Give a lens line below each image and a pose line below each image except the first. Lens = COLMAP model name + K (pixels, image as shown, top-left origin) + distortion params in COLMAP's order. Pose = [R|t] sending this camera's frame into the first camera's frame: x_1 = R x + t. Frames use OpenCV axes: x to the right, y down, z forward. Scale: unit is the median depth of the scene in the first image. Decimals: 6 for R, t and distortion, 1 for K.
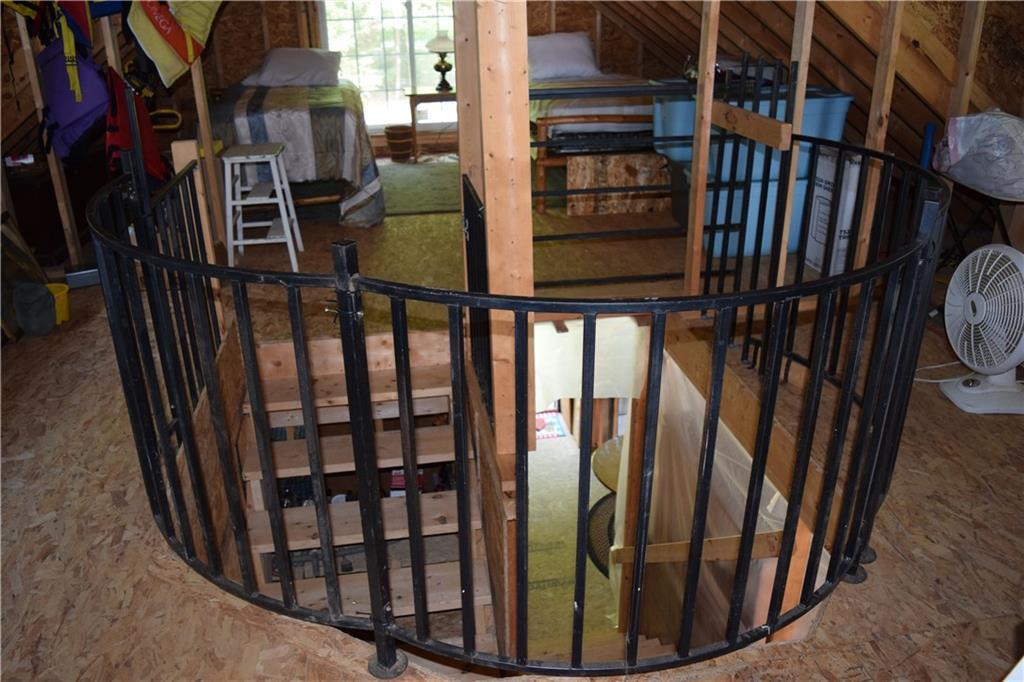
lens RADIAL K [[807.1, 0, 515.3], [0, 807.1, 339.6], [0, 0, 1]] dist [-0.084569, 0.001070]
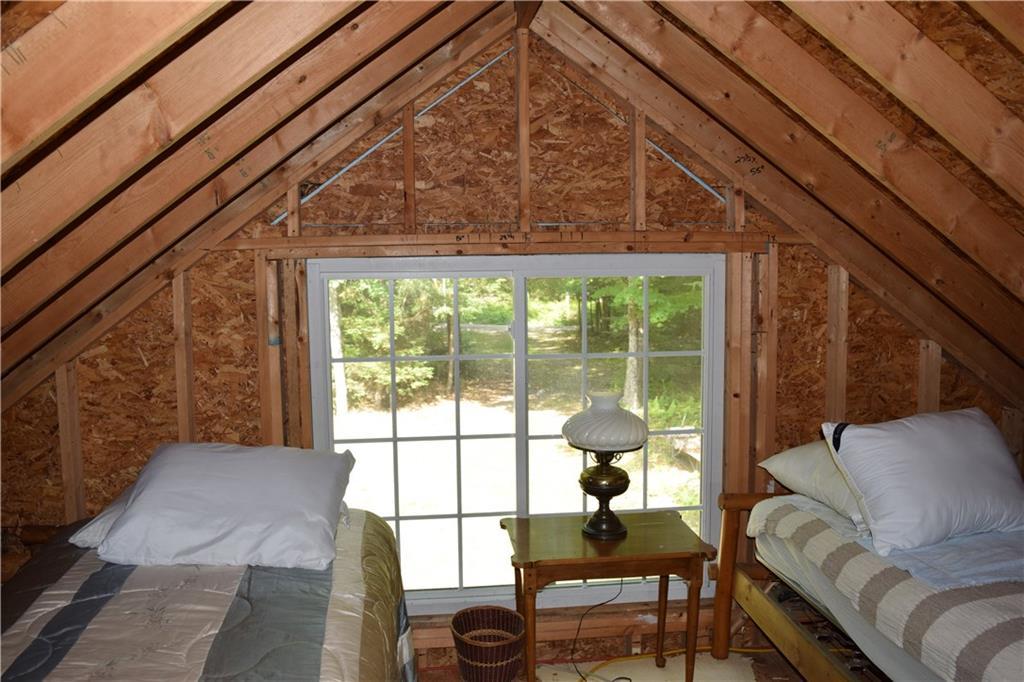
lens RADIAL K [[807.1, 0, 506.7], [0, 807.1, 342.3], [0, 0, 1]] dist [-0.084569, 0.001070]
pose [[0.998143, 0.007411, -0.060469, -0.151973], [-0.026783, 0.944889, -0.326294, -0.358160], [0.054718, 0.327308, 0.943332, 0.775943]]
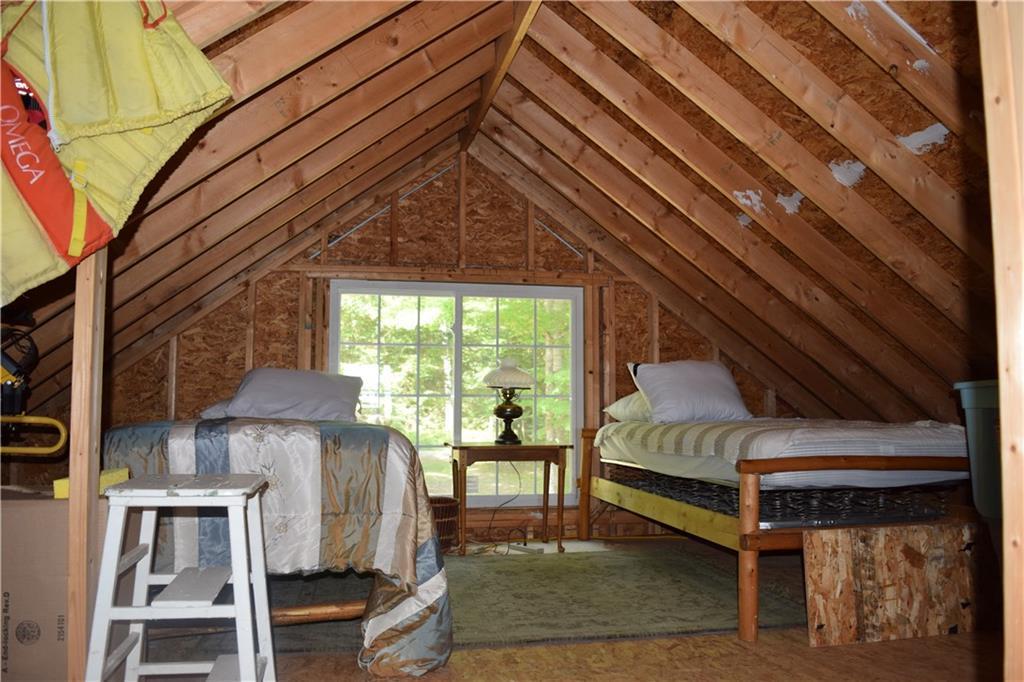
lens RADIAL K [[807.1, 0, 509.7], [0, 807.1, 338.9], [0, 0, 1]] dist [-0.084569, 0.001070]
pose [[0.999207, 0.018144, 0.035449, -0.150441], [0.001306, 0.874768, -0.484540, -0.086515], [-0.039801, 0.484202, 0.874051, 0.496701]]
